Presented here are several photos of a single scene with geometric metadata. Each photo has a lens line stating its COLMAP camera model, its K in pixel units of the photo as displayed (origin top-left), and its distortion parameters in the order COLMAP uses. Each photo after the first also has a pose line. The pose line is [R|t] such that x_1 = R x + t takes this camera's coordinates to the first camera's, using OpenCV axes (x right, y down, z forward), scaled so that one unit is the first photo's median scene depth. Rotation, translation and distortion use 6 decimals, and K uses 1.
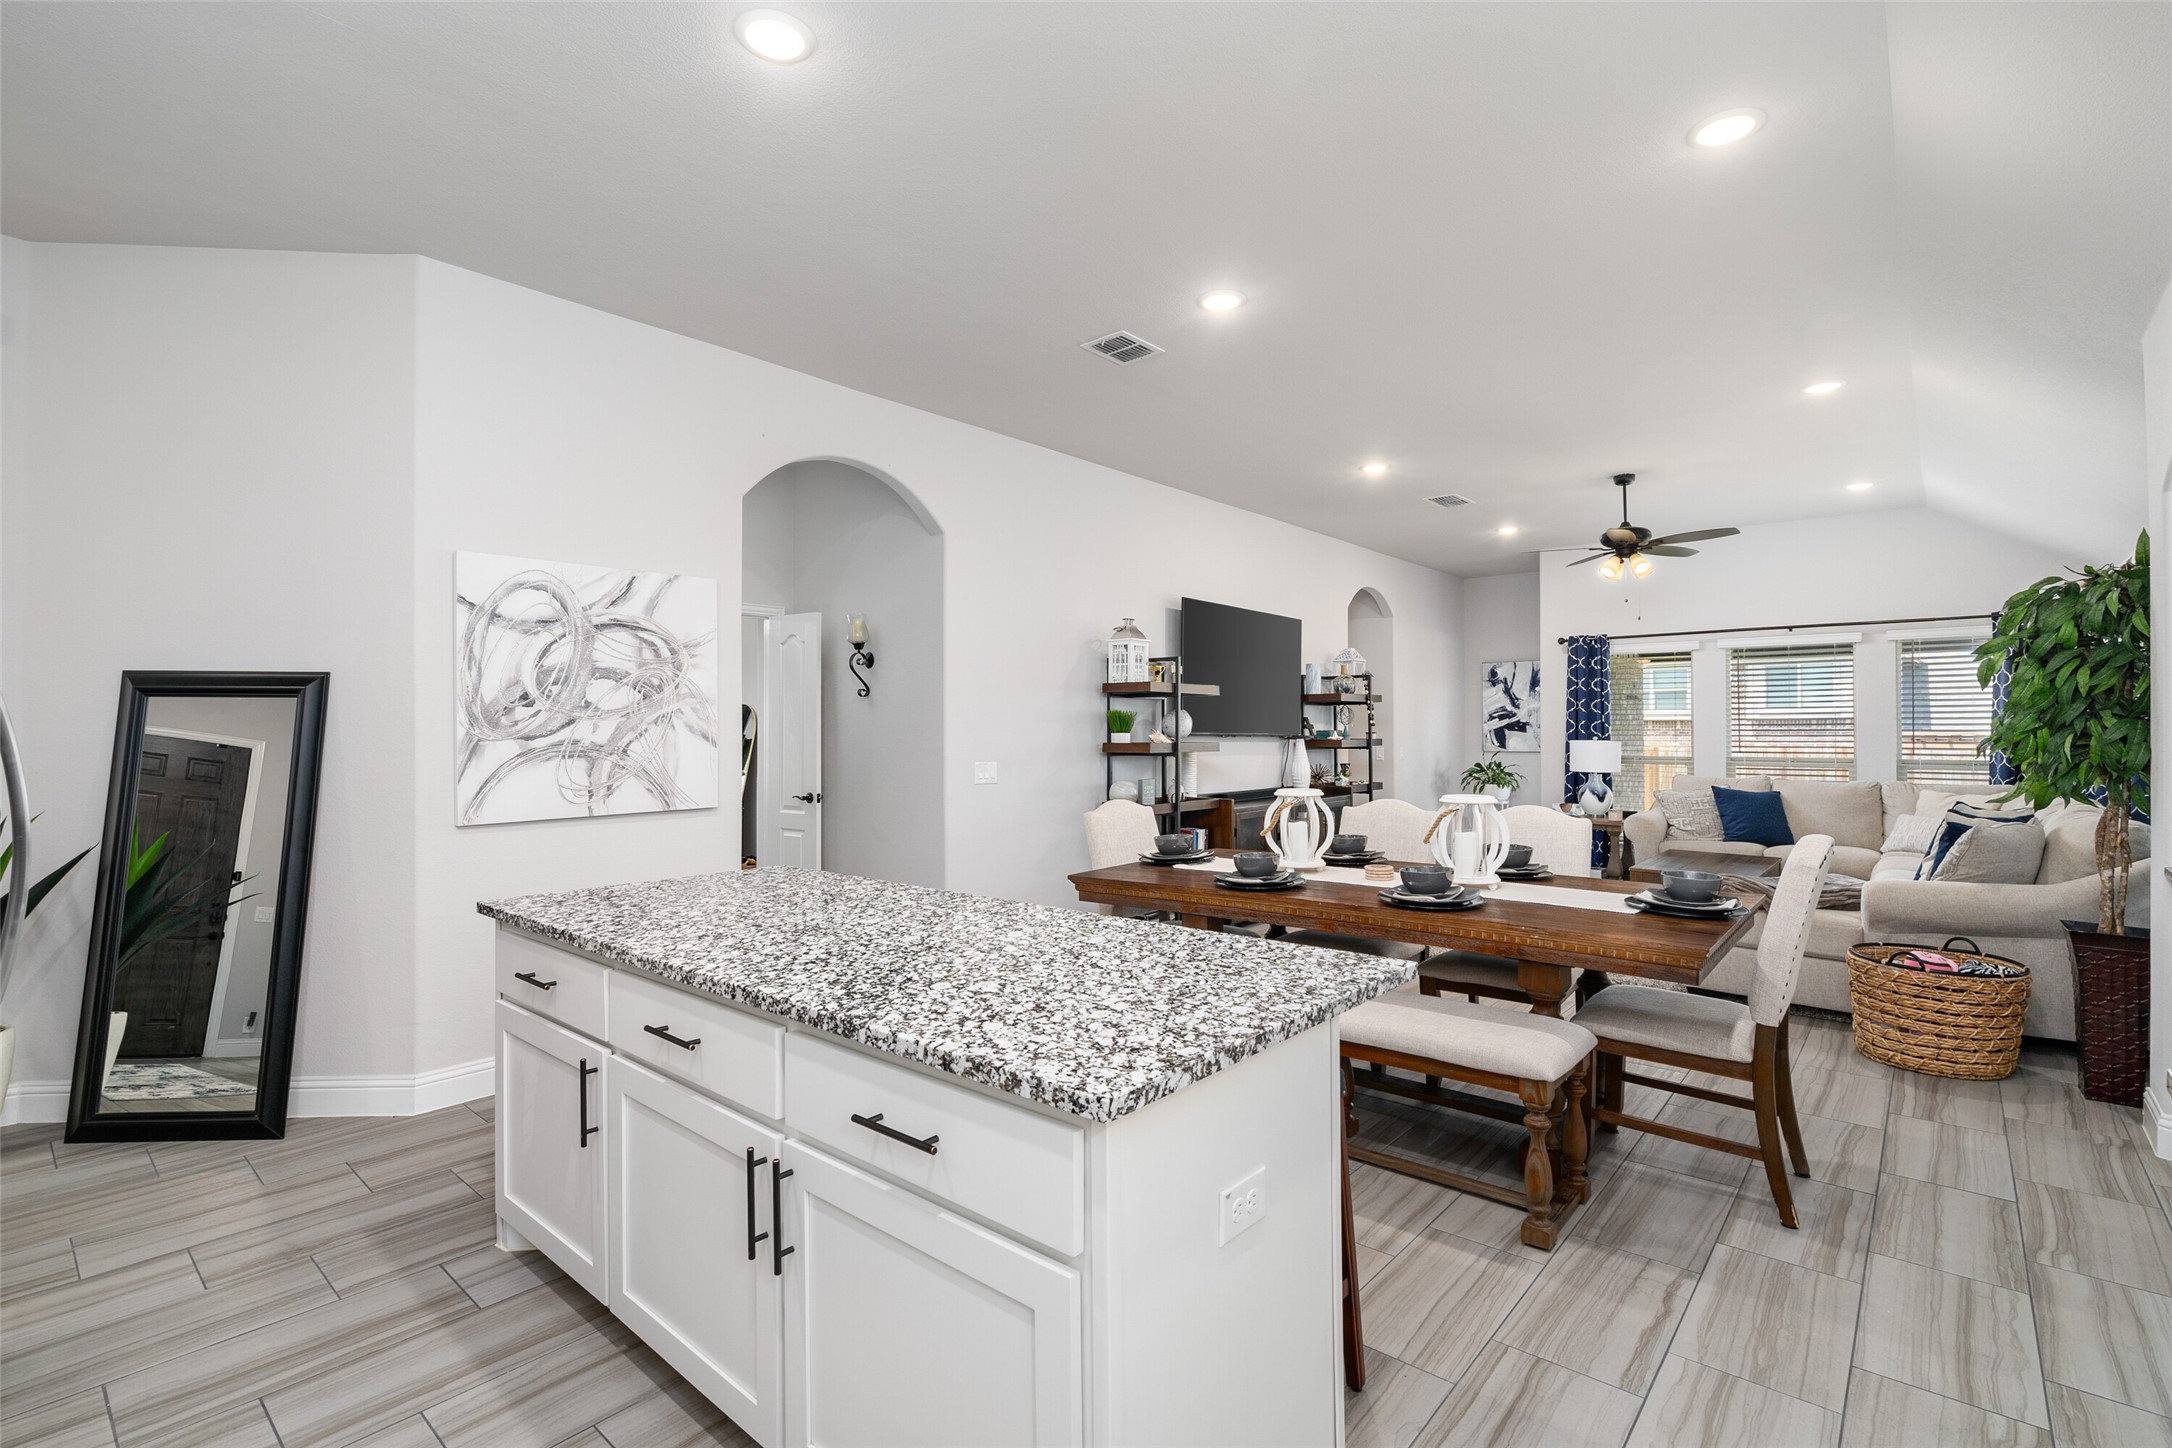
lens RADIAL K [[993.2, 0, 1096.4], [0, 993.2, 725.0], [0, 0, 1]] dist [-0.000462, 0.001017]
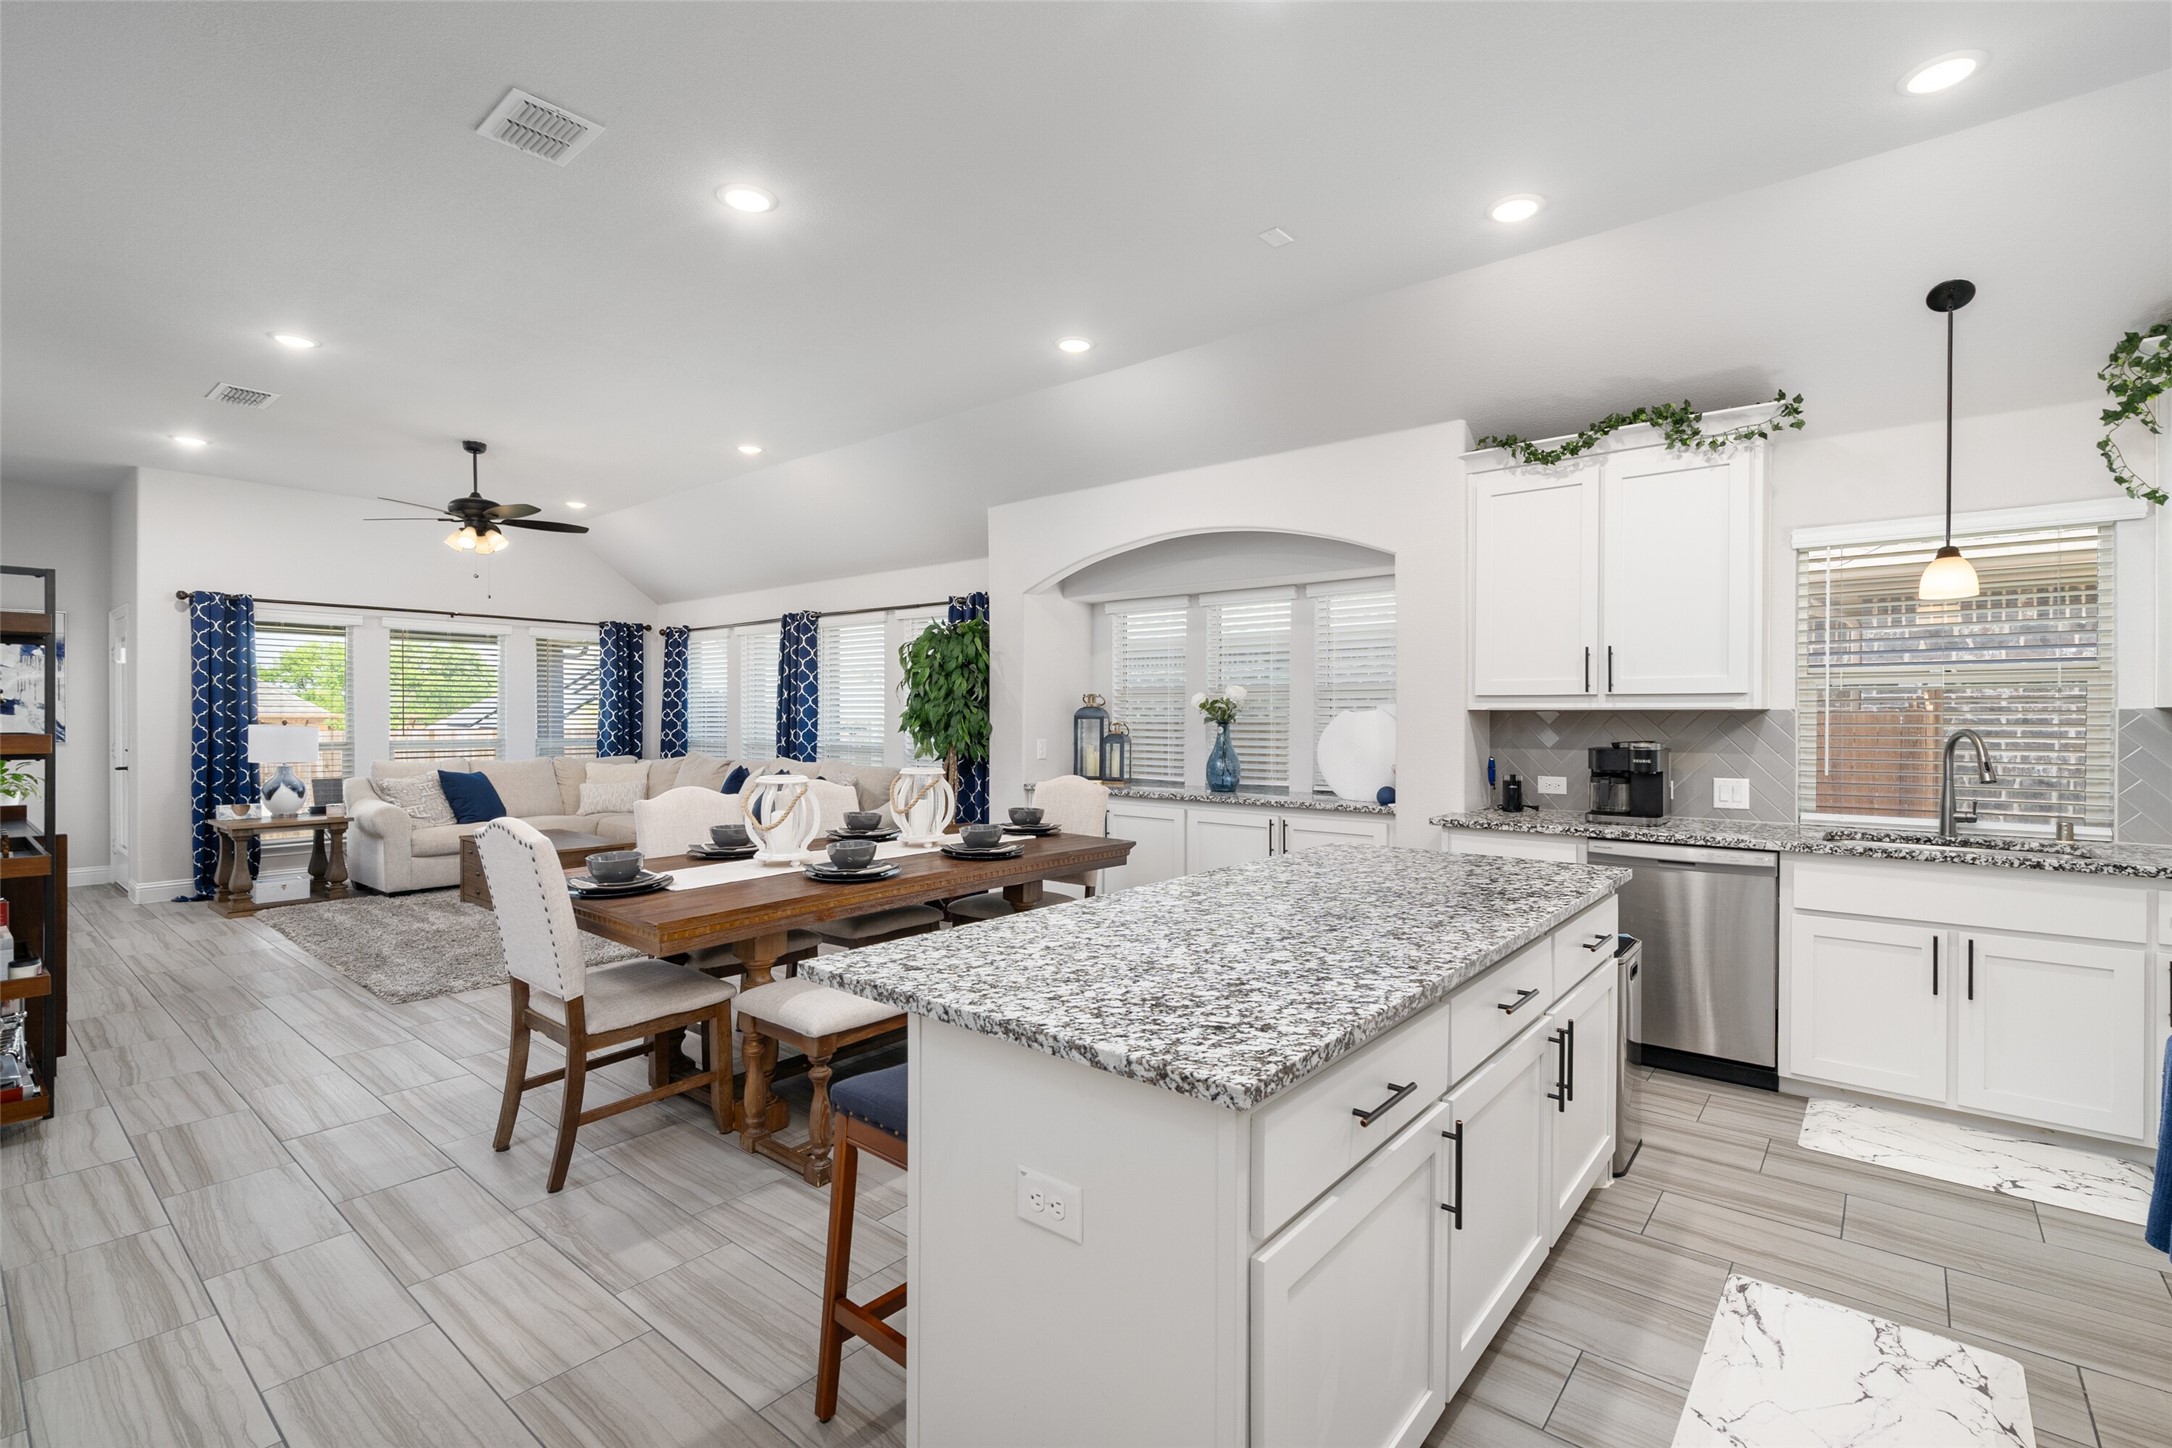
lens RADIAL K [[995.1, 0, 1086.0], [0, 995.1, 724.0], [0, 0, 1]] dist [0.004192, 0.000510]
pose [[-0.006601, -0.008266, 0.999944, -0.606602], [-0.009060, 0.999925, 0.008206, 0.003261], [-0.999937, -0.009005, -0.006675, 0.616700]]
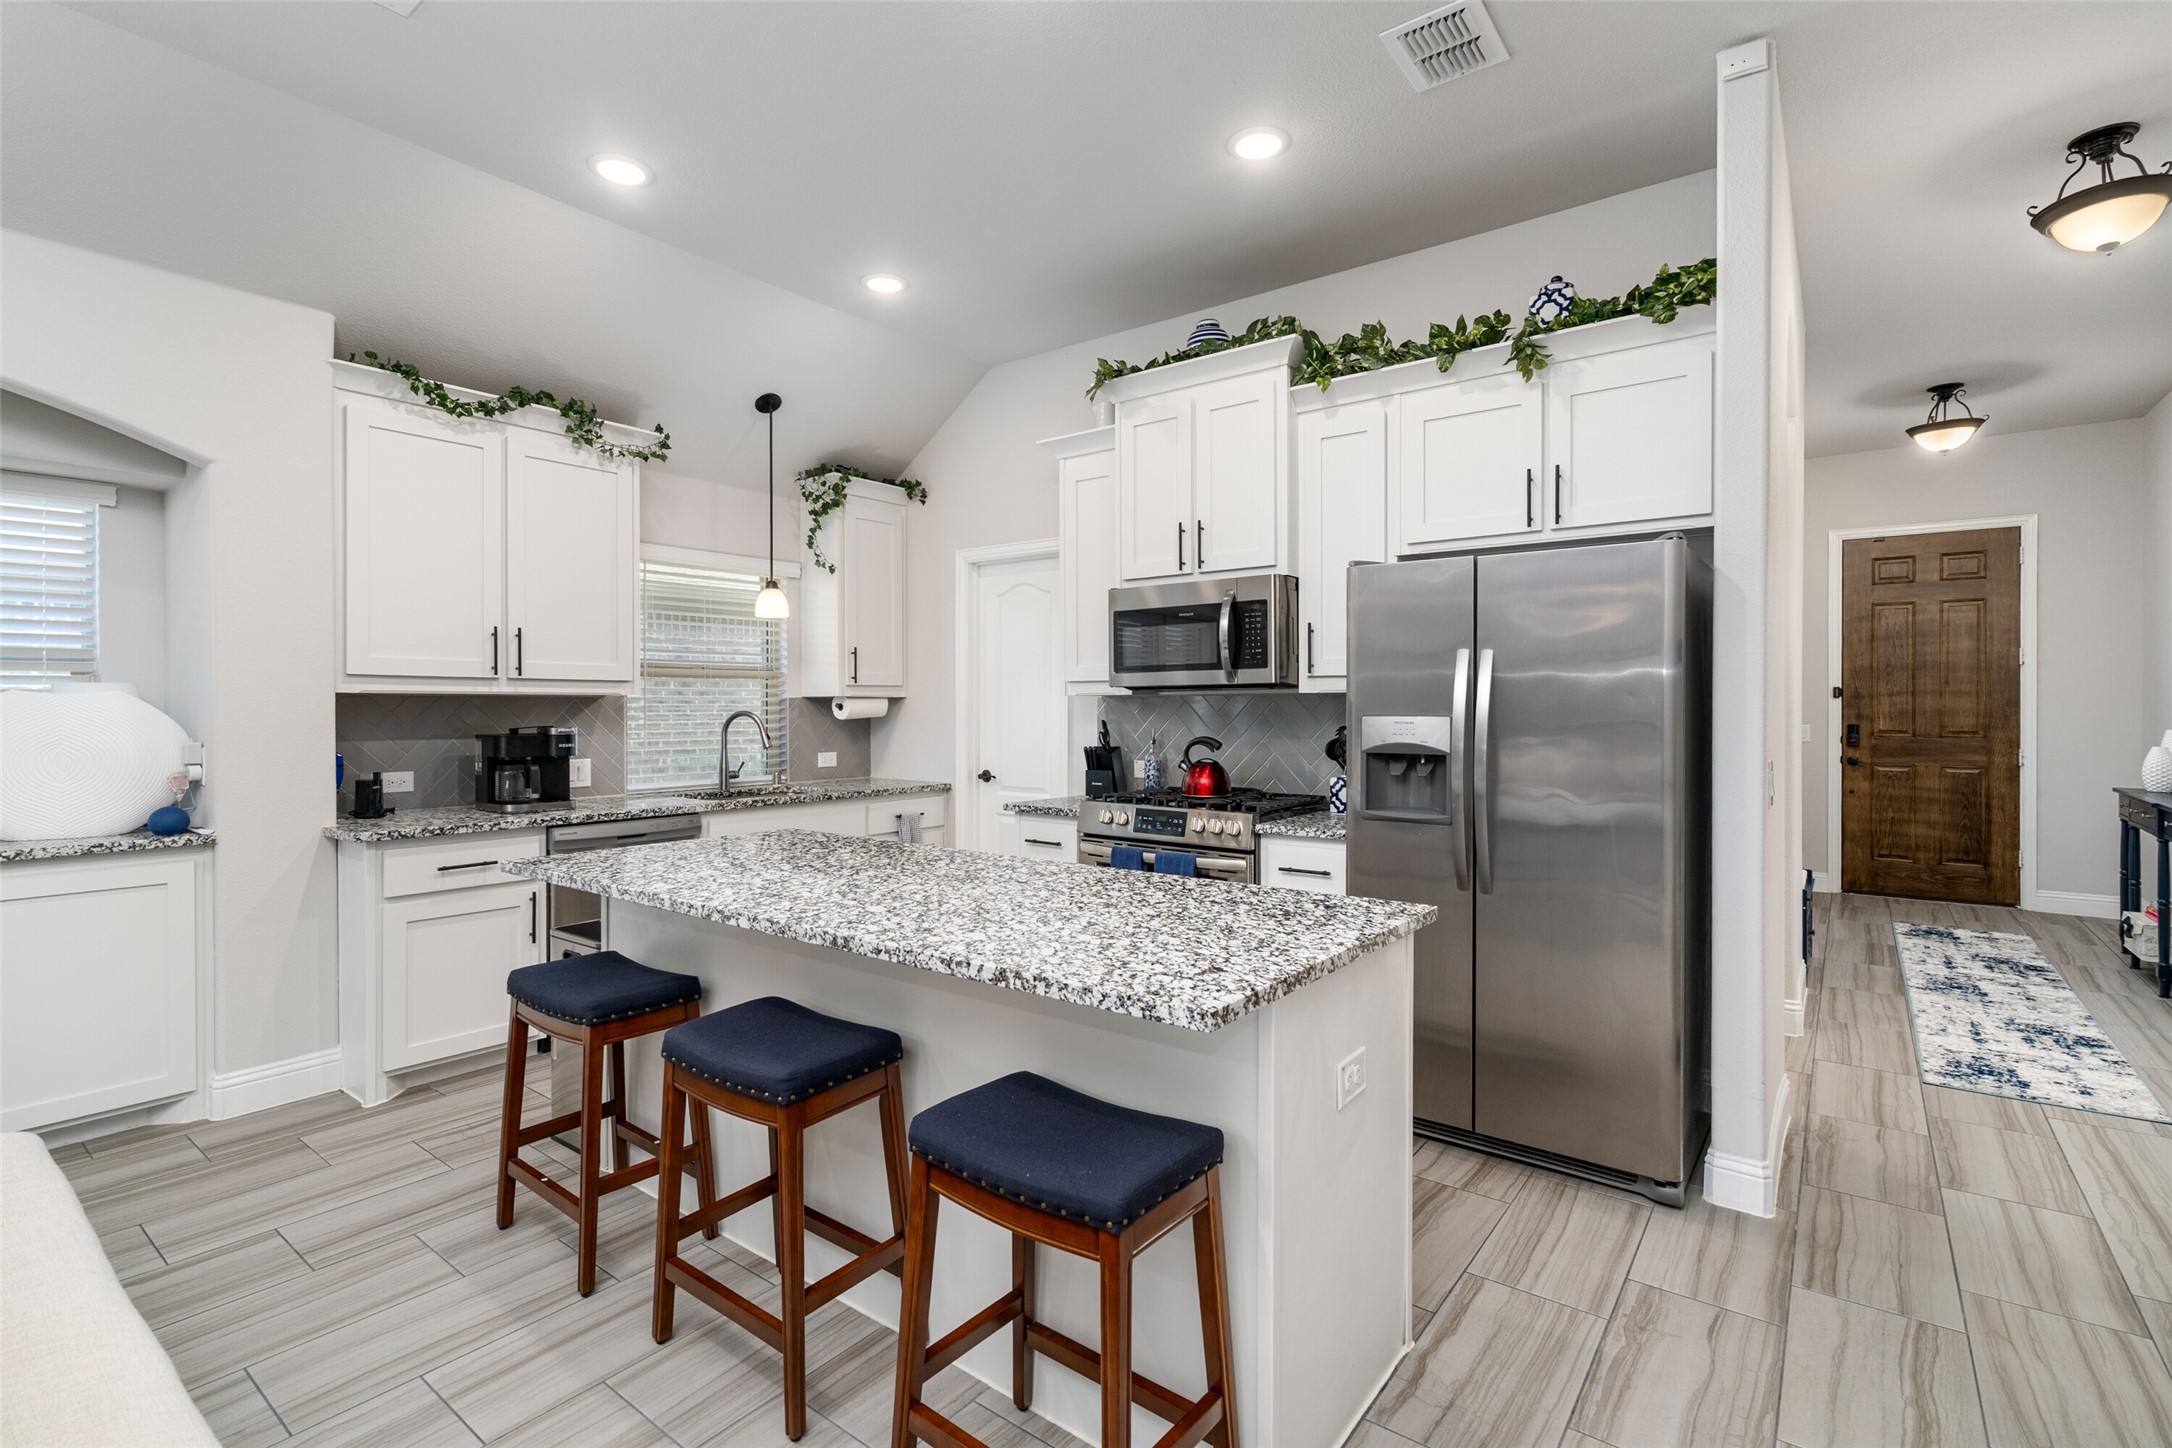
lens RADIAL K [[993.2, 0, 1096.4], [0, 993.2, 725.0], [0, 0, 1]] dist [-0.000462, 0.001017]
pose [[-0.998414, 0.002393, -0.056242, -0.190362], [0.001770, 0.999937, 0.011123, 0.010670], [0.056265, 0.011006, -0.998355, 0.998200]]
